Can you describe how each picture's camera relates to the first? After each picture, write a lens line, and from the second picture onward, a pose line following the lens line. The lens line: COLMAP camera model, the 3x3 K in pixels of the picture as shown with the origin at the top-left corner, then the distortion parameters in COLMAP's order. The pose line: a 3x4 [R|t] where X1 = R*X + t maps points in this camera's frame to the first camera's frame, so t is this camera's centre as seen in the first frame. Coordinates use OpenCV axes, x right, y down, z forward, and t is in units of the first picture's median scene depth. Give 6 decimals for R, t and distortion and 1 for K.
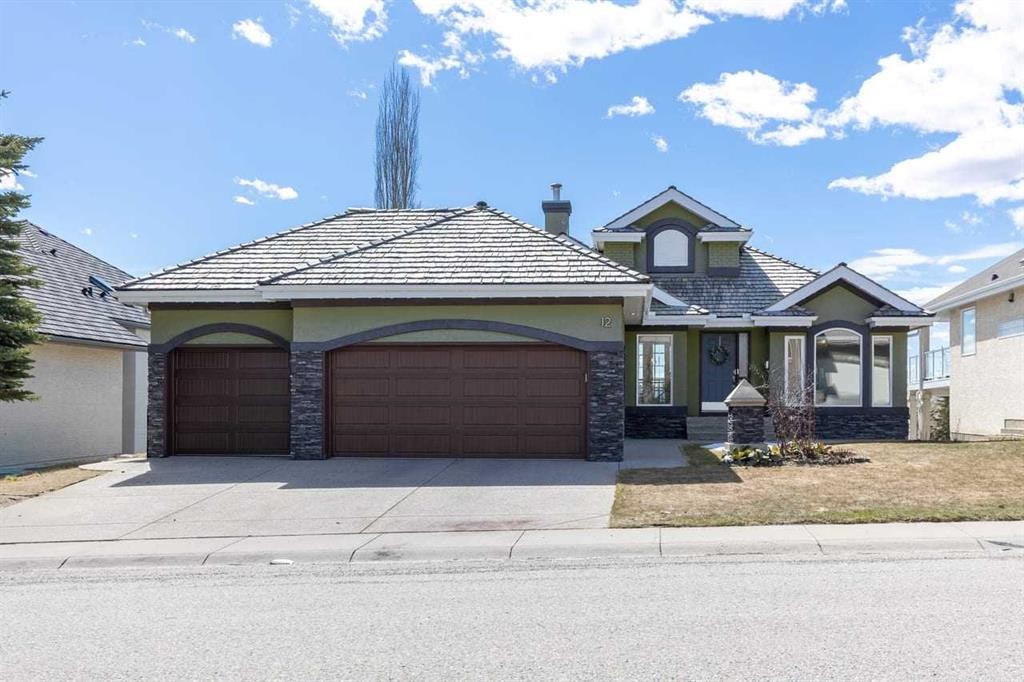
lens RADIAL K [[547.6, 0, 522.8], [0, 547.6, 348.0], [0, 0, 1]] dist [-0.005472, 0.000209]
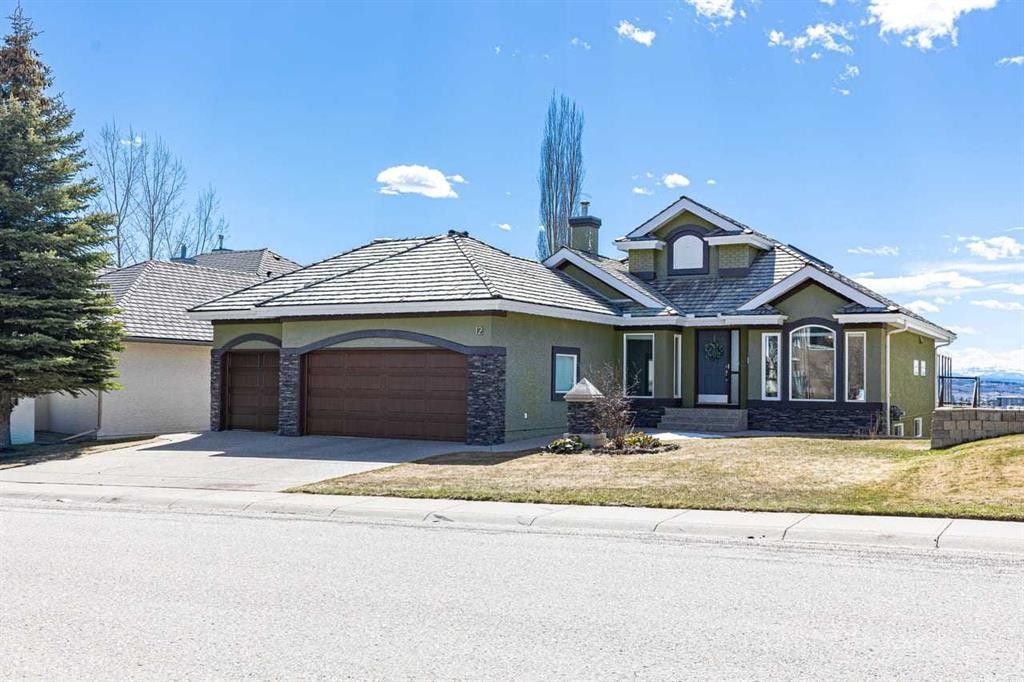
lens RADIAL K [[478.9, 0, 516.1], [0, 478.9, 341.0], [0, 0, 1]] dist [-0.001919, 0.000131]
pose [[0.974201, -0.013010, -0.225307, 0.346033], [0.012247, 0.999914, -0.004783, -0.012856], [0.225350, 0.001900, 0.974276, -0.012940]]
